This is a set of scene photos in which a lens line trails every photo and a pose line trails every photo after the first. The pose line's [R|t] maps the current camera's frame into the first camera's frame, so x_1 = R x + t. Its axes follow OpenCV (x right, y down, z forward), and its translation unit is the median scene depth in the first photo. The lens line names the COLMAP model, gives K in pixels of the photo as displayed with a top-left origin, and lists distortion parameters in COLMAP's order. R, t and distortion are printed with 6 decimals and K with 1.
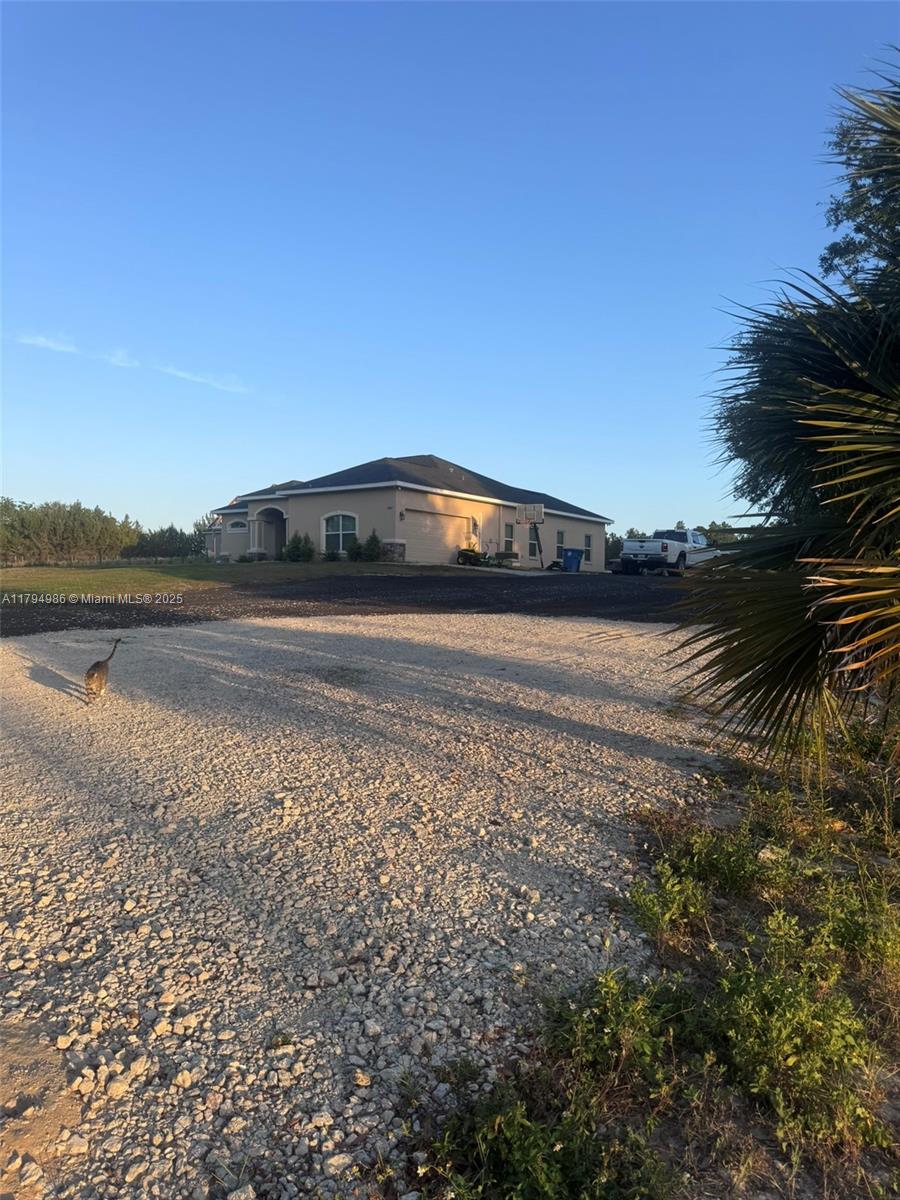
lens RADIAL K [[842.8, 0, 451.9], [0, 842.8, 609.0], [0, 0, 1]] dist [0.068885, -0.063787]
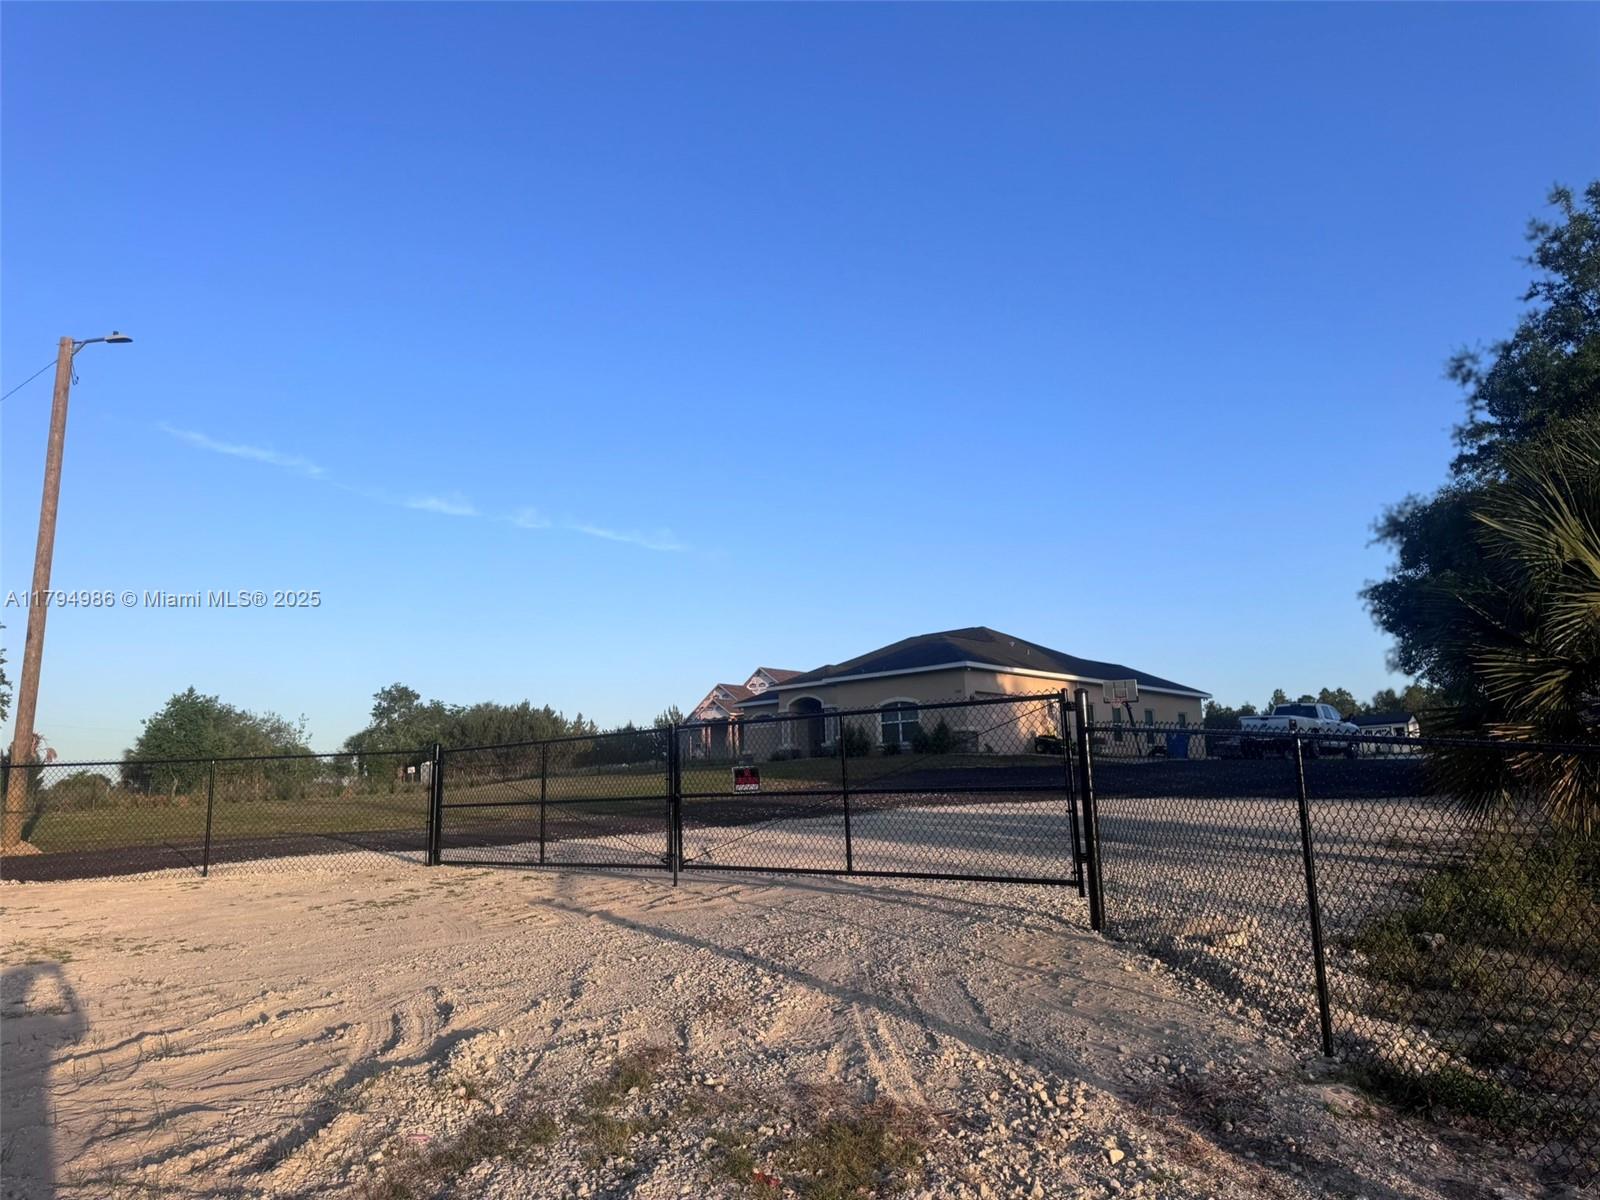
lens RADIAL K [[1123.7, 0, 839.0], [0, 1123.7, 616.7], [0, 0, 1]] dist [0.068885, -0.063787]
pose [[0.993813, -0.052378, -0.097935, -0.073778], [0.033871, 0.982737, -0.181880, 0.011812], [0.105771, 0.177438, 0.978432, -0.164837]]
